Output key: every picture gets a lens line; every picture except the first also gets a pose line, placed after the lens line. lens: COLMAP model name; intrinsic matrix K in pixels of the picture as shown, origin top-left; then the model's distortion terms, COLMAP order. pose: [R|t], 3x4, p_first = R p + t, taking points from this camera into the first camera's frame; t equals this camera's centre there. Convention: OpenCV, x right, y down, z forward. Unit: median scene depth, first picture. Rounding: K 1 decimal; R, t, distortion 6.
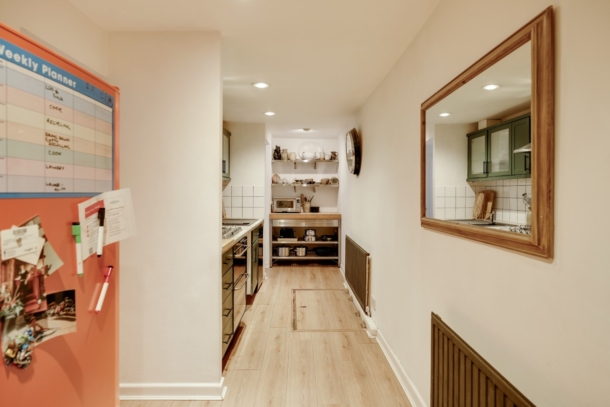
lens RADIAL K [[319.4, 0, 307.1], [0, 319.4, 193.6], [0, 0, 1]] dist [-0.000654, -0.000058]
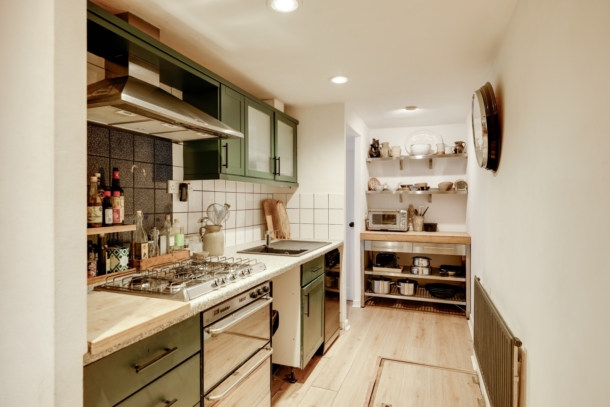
lens RADIAL K [[342.9, 0, 305.4], [0, 342.9, 200.3], [0, 0, 1]] dist [-0.000195, 0.000201]
pose [[0.931515, -0.003713, -0.363685, 0.046466], [0.000230, 0.999954, -0.009619, -0.001620], [0.363704, 0.008877, 0.931472, 0.229953]]
